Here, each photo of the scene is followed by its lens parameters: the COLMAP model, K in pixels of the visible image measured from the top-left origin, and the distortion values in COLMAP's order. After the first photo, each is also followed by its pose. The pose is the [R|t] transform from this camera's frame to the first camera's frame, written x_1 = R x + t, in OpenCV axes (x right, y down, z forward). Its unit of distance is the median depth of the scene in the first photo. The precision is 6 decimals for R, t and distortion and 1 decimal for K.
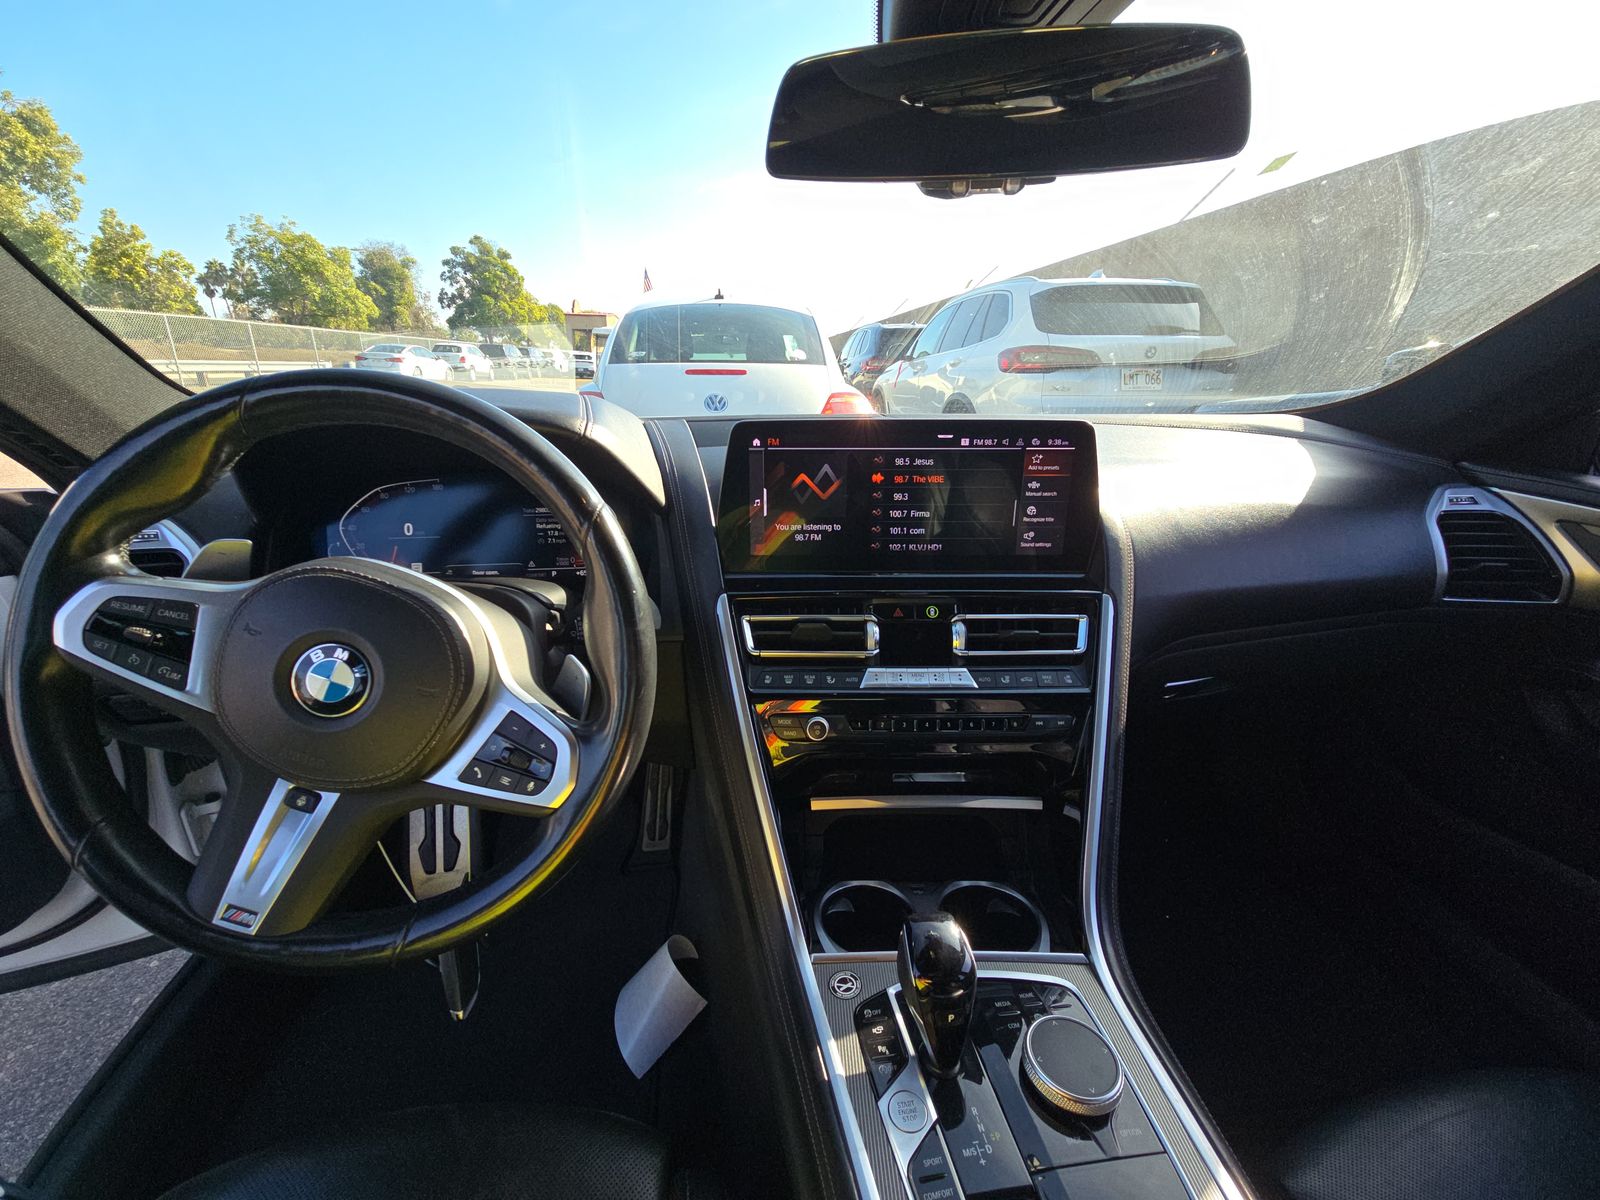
lens RADIAL K [[654.5, 0, 800.9], [0, 654.5, 612.5], [0, 0, 1]] dist [0.017420, -0.005831]
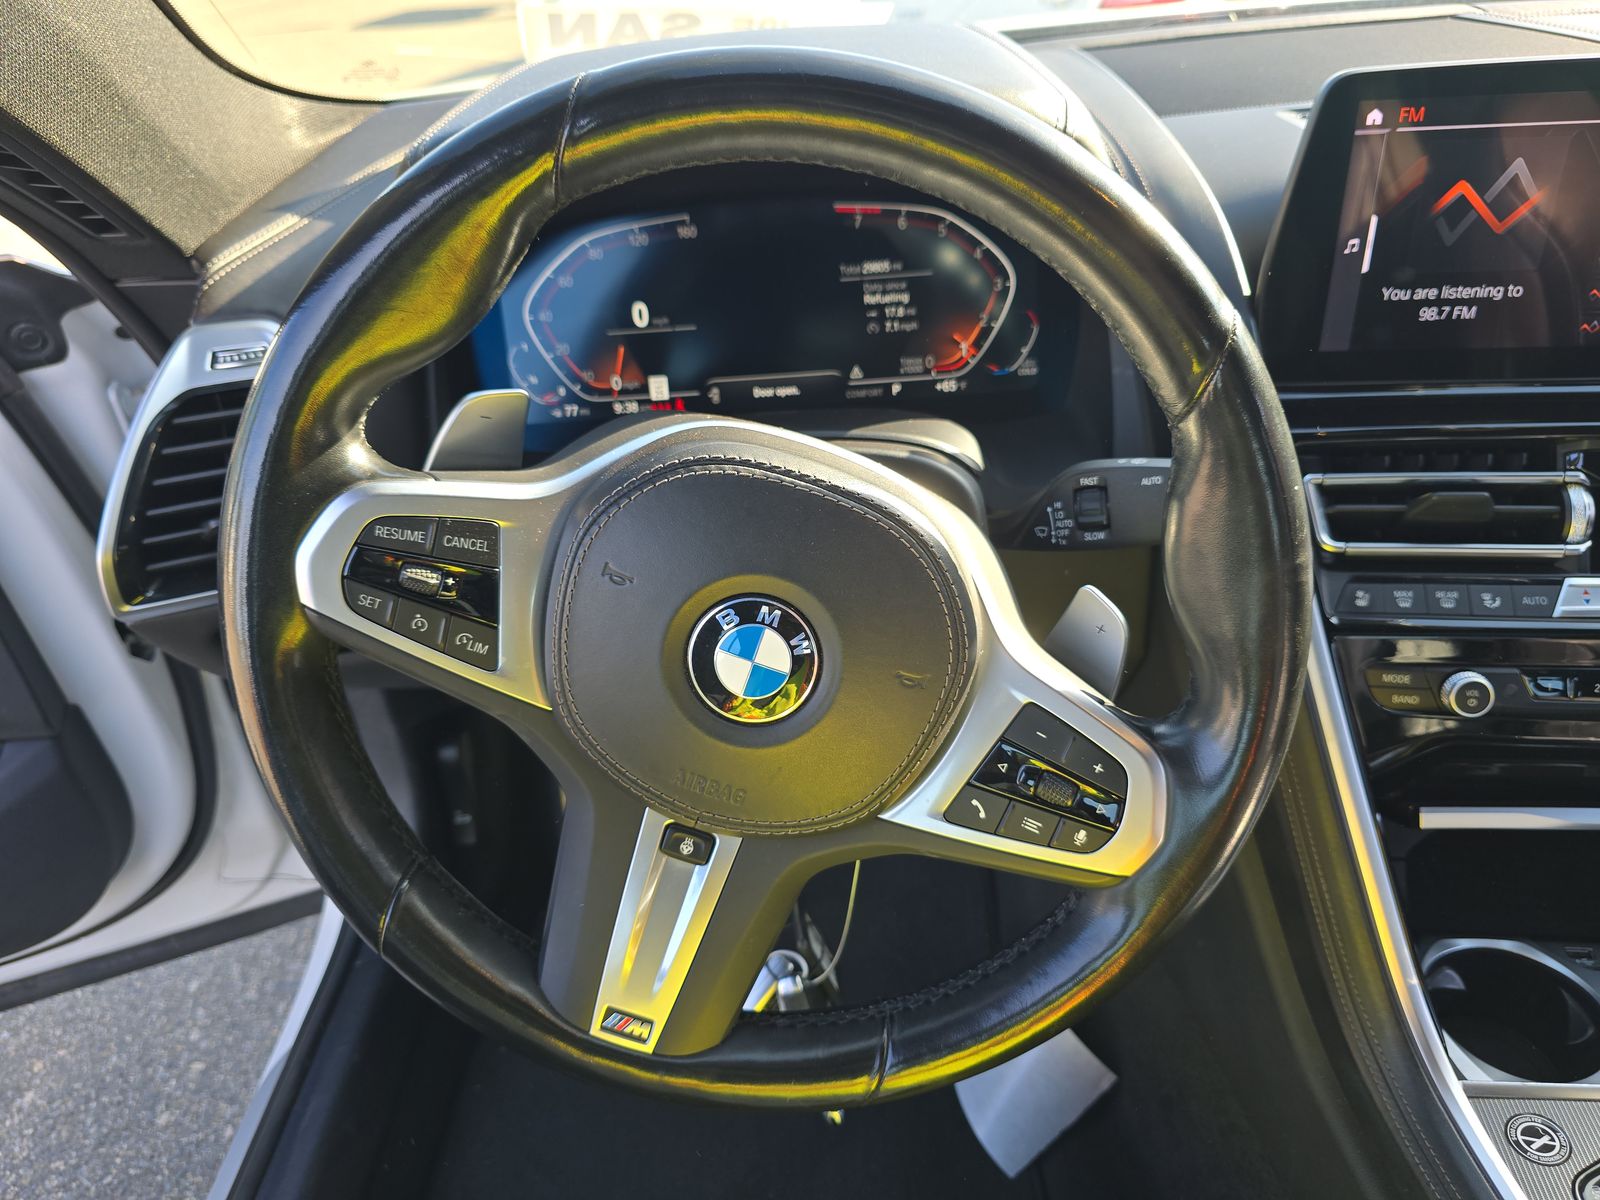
lens RADIAL K [[1141.9, 0, 789.3], [0, 1141.9, 606.2], [0, 0, 1]] dist [0.012944, -0.015425]
pose [[0.991477, 0.001267, -0.130273, -0.519834], [0.028574, 0.973489, 0.226943, -0.153857], [0.127106, -0.228732, 0.965156, 0.066371]]
